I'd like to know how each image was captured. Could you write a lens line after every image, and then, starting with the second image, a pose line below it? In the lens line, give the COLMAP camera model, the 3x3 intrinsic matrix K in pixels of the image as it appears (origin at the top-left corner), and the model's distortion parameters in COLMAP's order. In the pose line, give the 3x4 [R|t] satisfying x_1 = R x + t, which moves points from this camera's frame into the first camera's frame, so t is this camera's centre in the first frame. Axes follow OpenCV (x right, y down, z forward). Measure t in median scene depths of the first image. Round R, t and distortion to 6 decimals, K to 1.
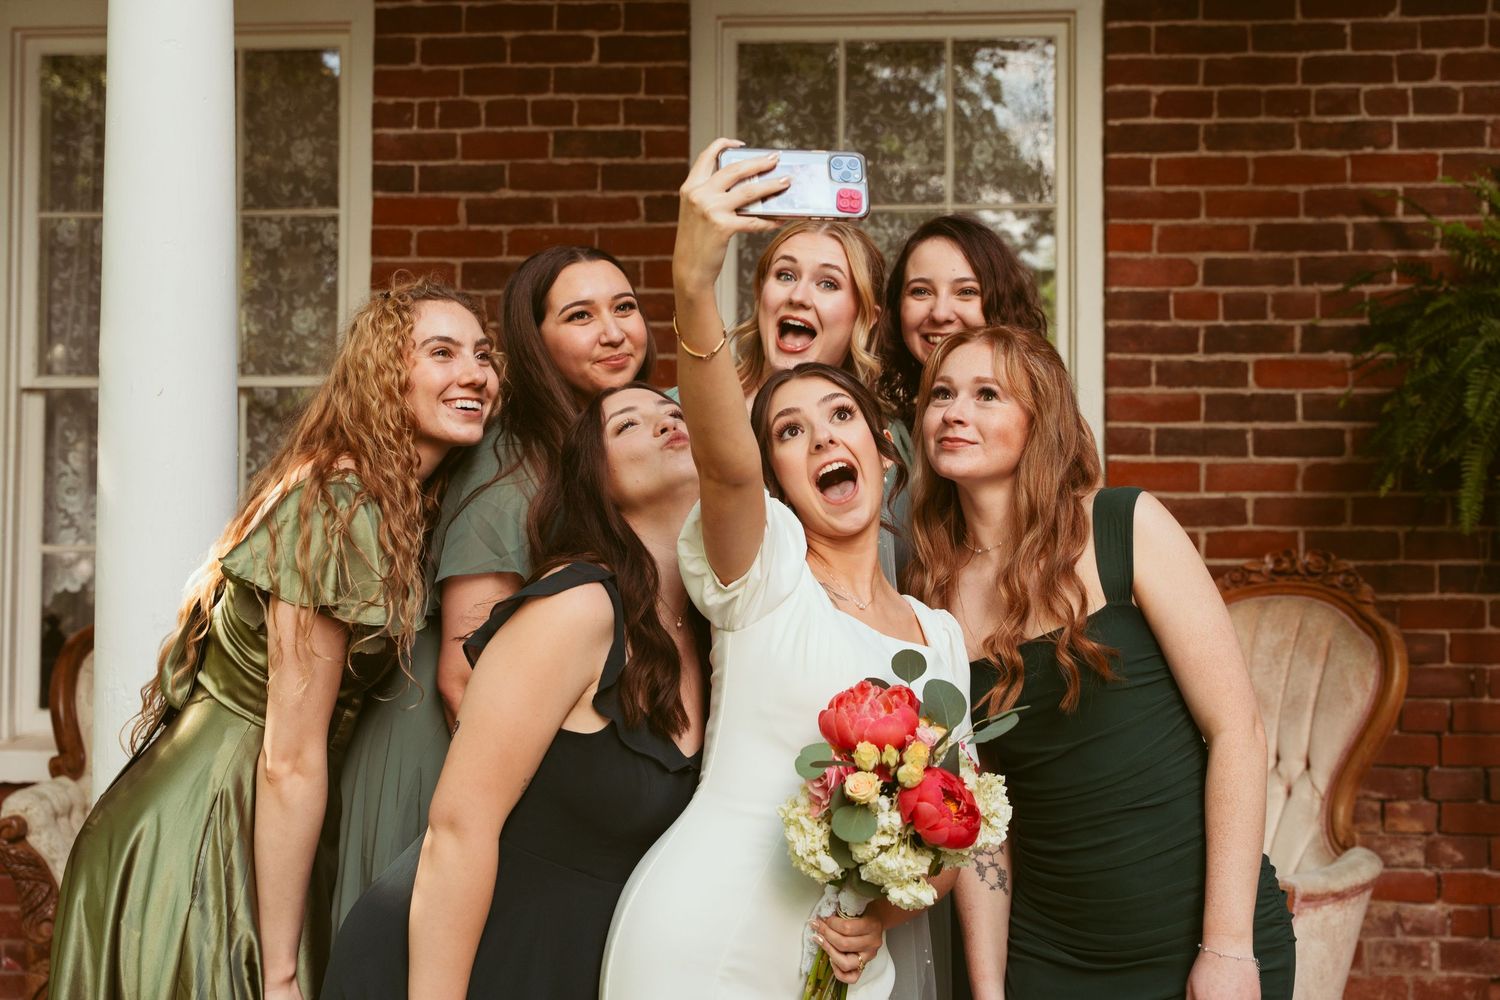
lens RADIAL K [[2009.0, 0, 758.7], [0, 2009.0, 460.4], [0, 0, 1]] dist [0.010323, 0.015987]
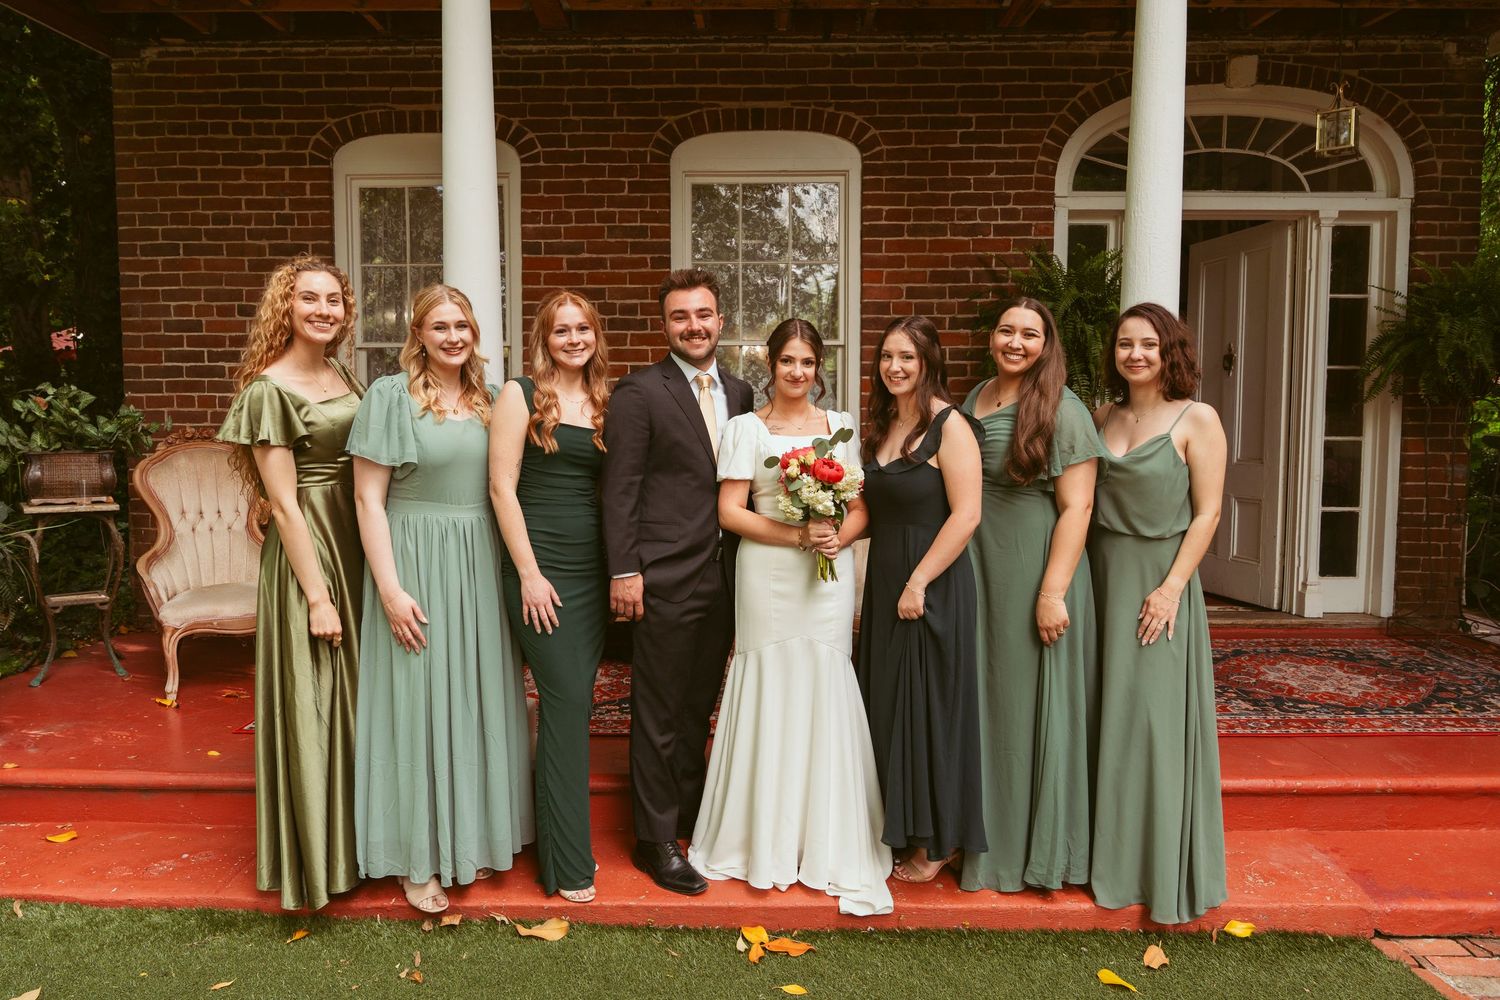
lens RADIAL K [[1038.9, 0, 722.1], [0, 1038.9, 496.5], [0, 0, 1]] dist [0.004786, -0.024255]
pose [[0.997989, -0.011350, 0.062361, -0.053604], [0.005048, 0.994943, 0.100310, 0.013387], [-0.063184, -0.099794, 0.993000, -0.142404]]
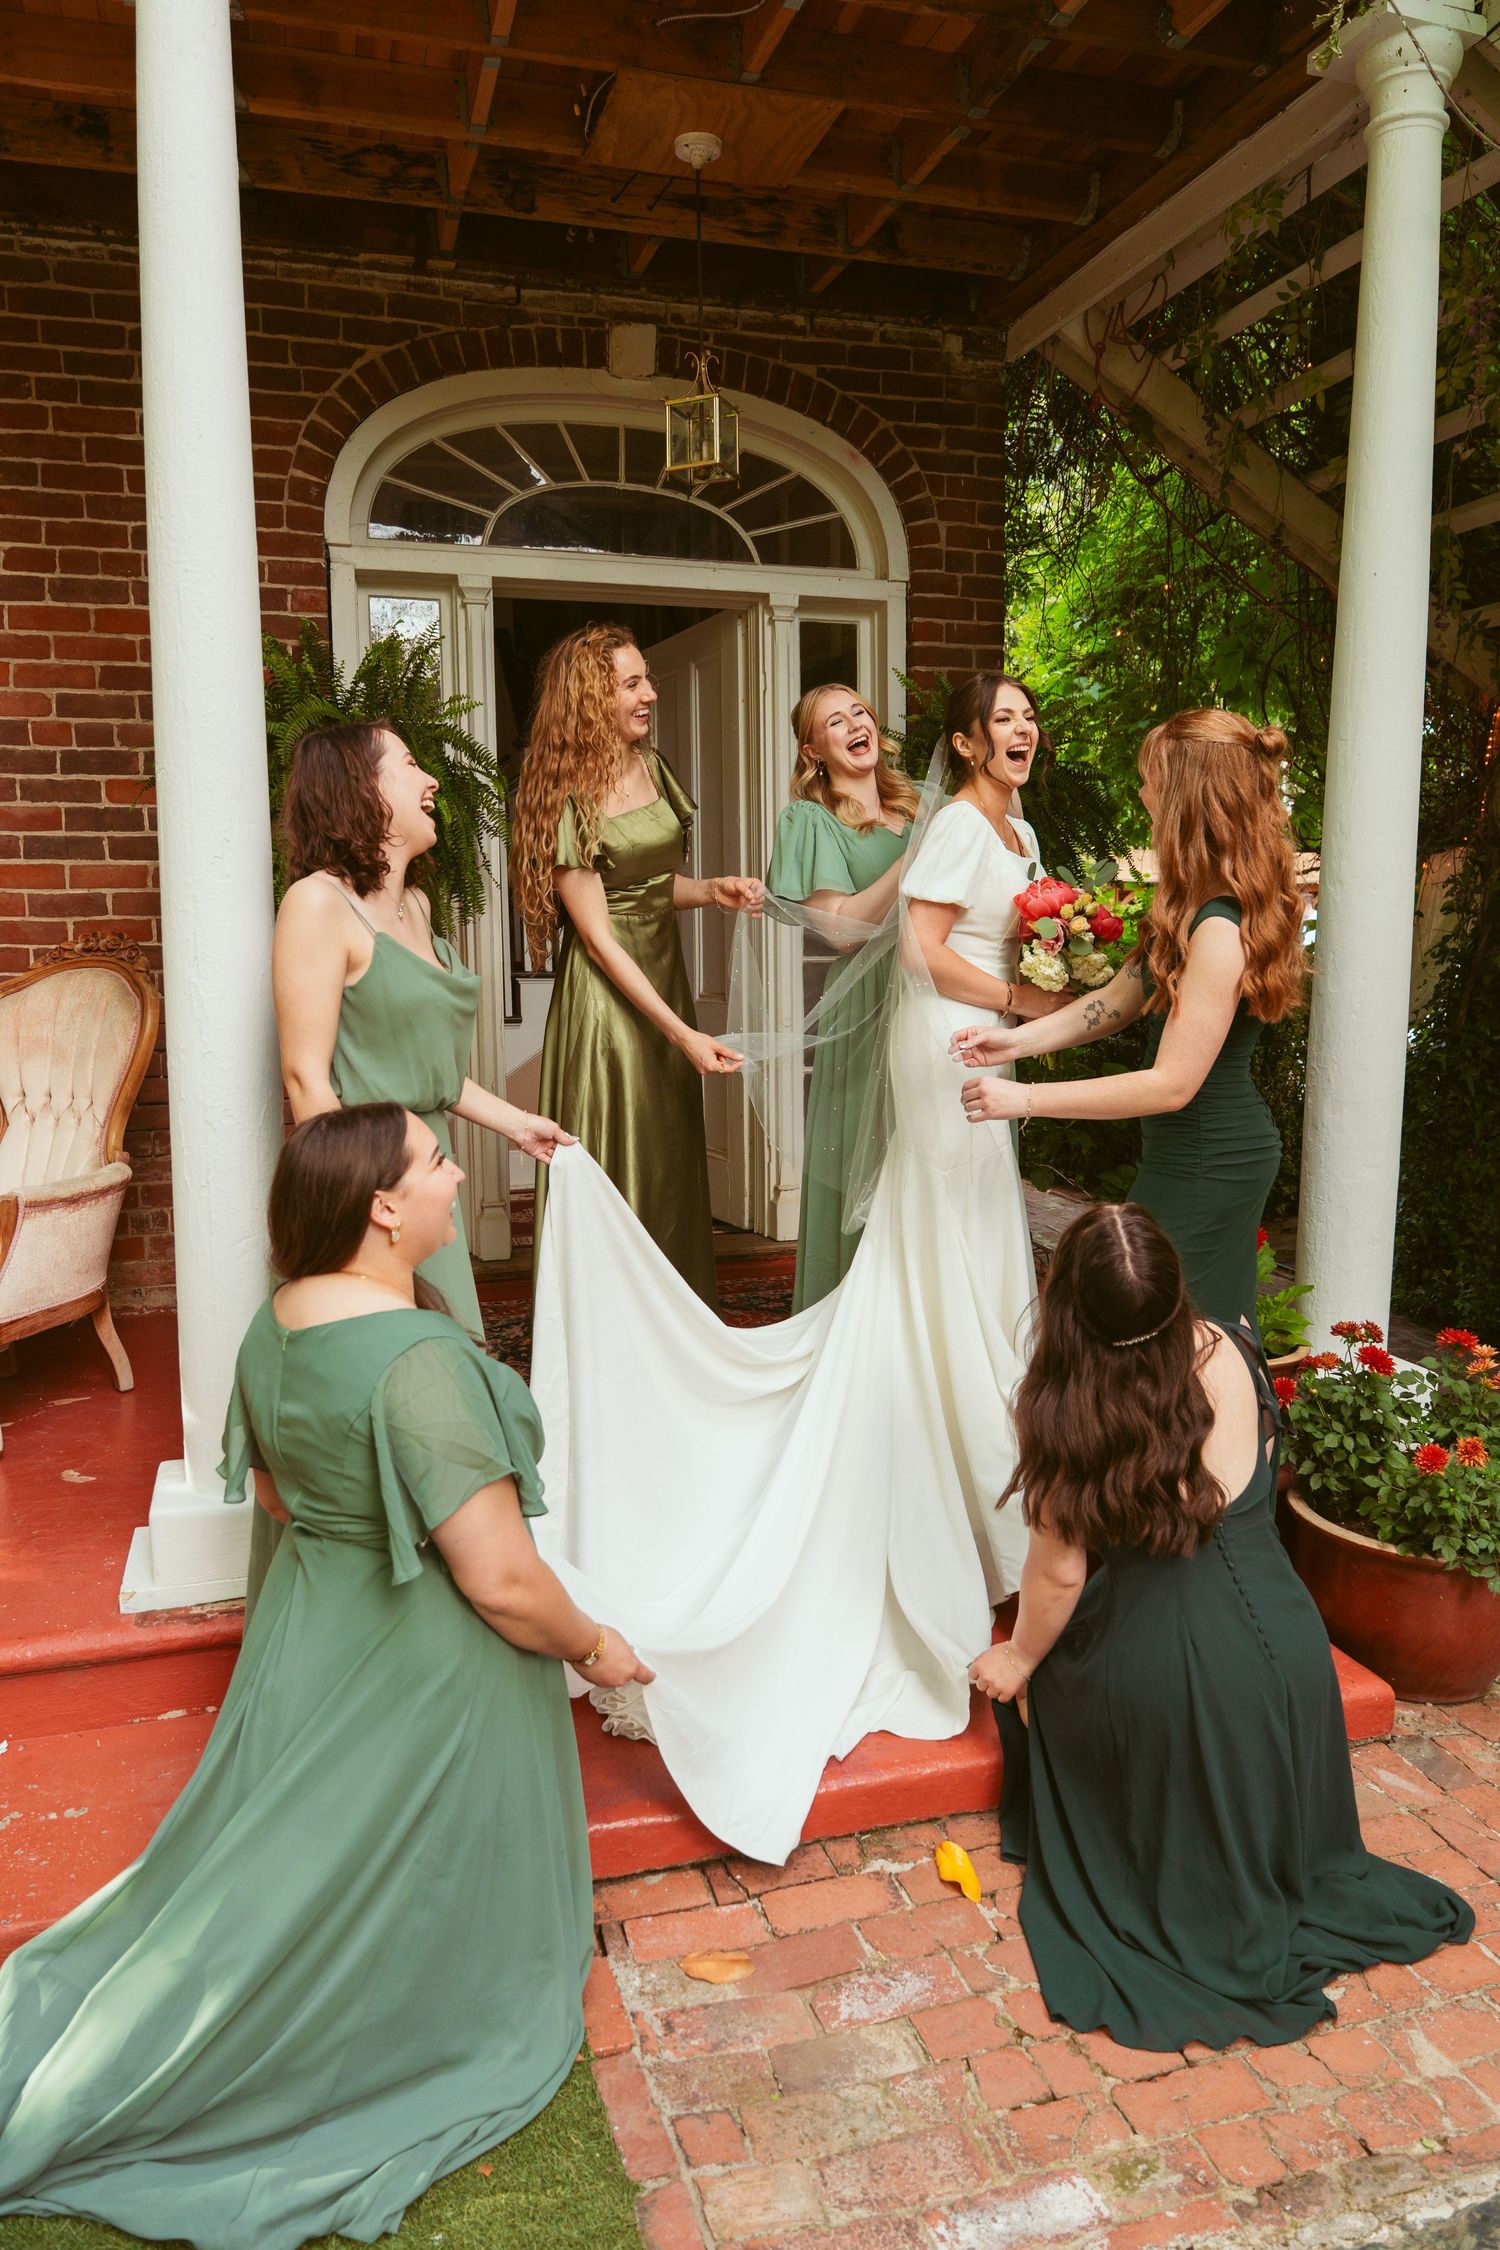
lens RADIAL K [[1491.3, 0, 748.7], [0, 1491.3, 1118.8], [0, 0, 1]] dist [-0.000958, -0.016596]
pose [[0.933325, -0.060214, 0.353948, 0.278247], [0.008038, 0.989093, 0.147071, 0.024153], [-0.358944, -0.134420, 0.923629, -0.009979]]
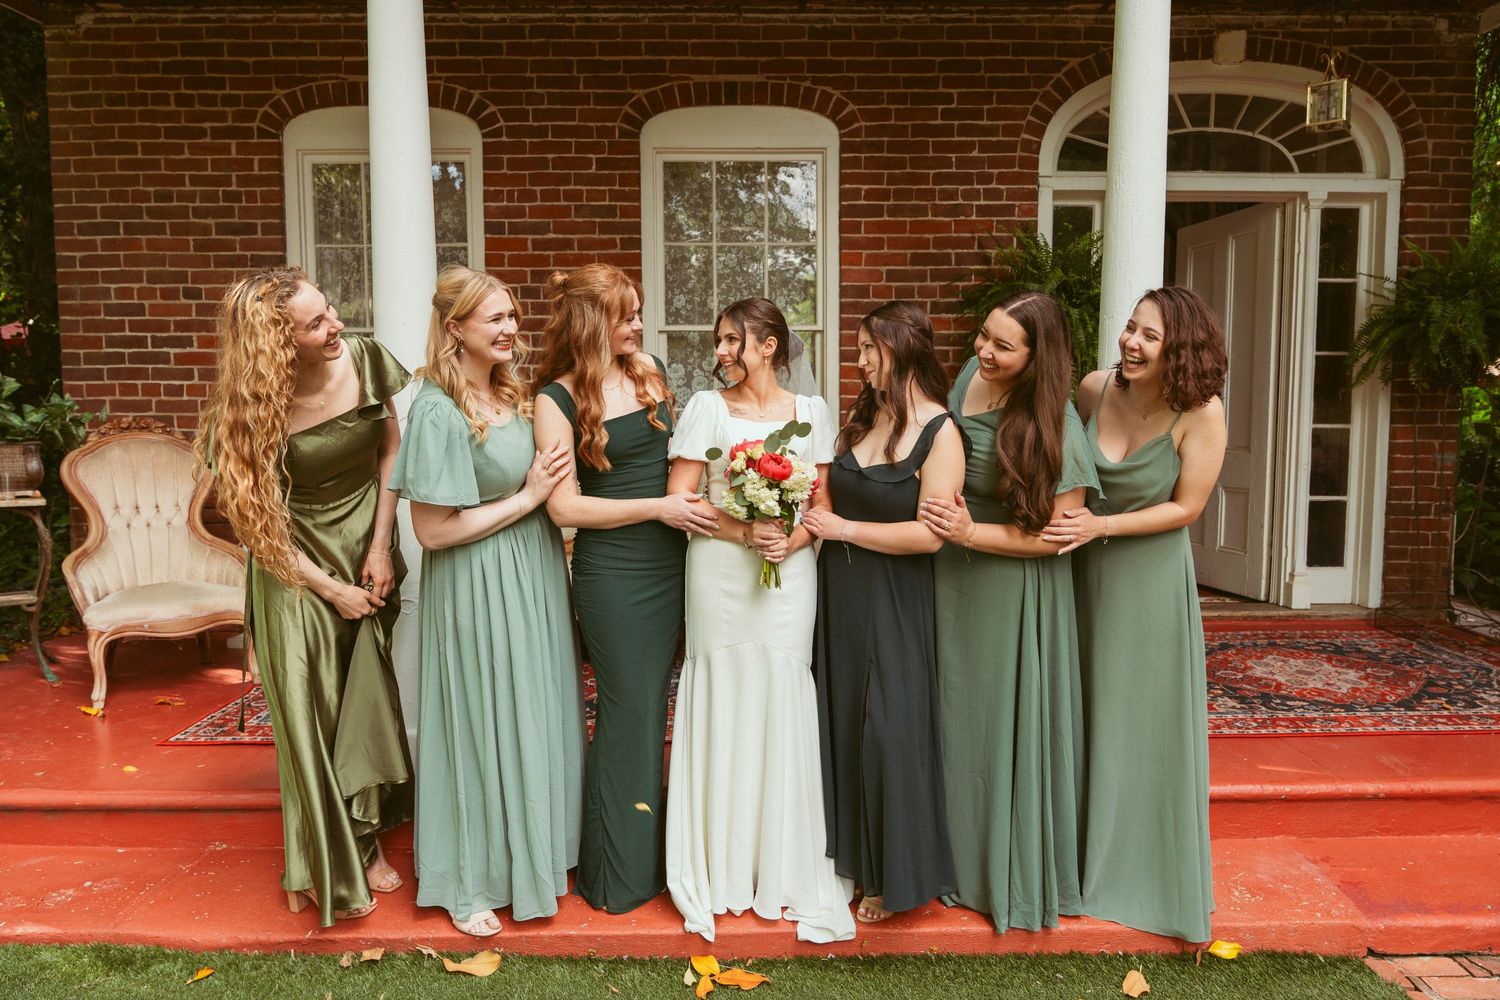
lens RADIAL K [[1019.9, 0, 757.3], [0, 1019.9, 500.2], [0, 0, 1]] dist [0.003252, -0.019982]
pose [[0.995599, -0.016518, 0.092253, -0.017446], [0.005948, 0.993498, 0.113694, 0.018800], [-0.093532, -0.112645, 0.989223, -0.081842]]
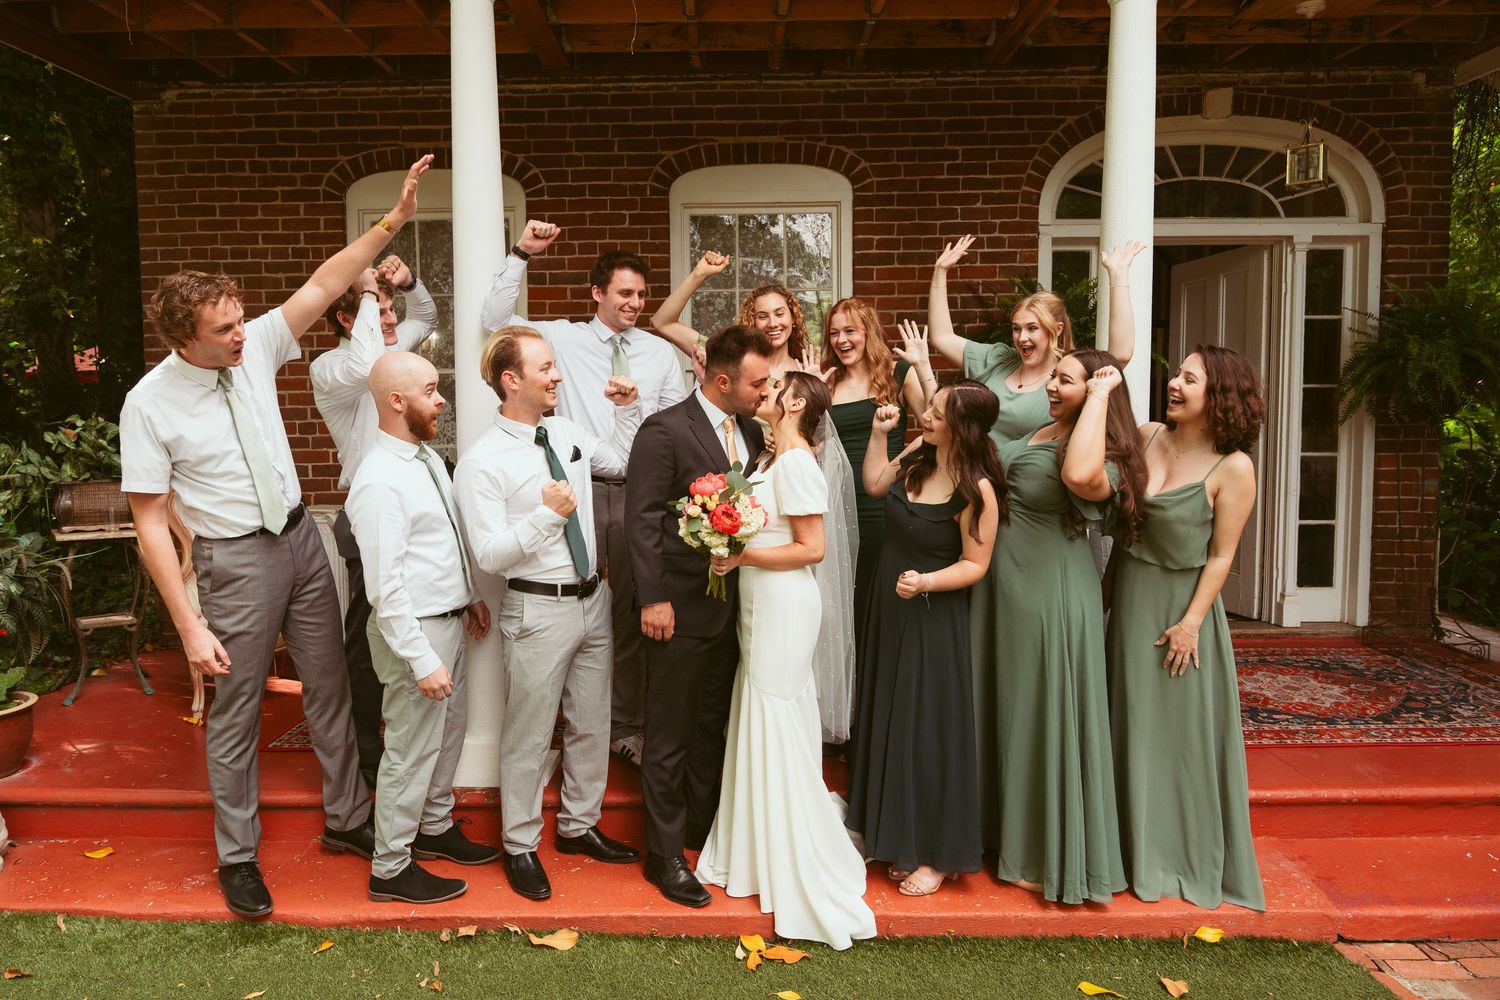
lens RADIAL K [[1022.8, 0, 720.8], [0, 1022.8, 495.9], [0, 0, 1]] dist [0.001863, -0.019378]
pose [[0.998106, -0.019428, 0.058364, -0.051018], [0.013514, 0.994890, 0.100057, -0.011576], [-0.060009, -0.099079, 0.993268, -0.169256]]
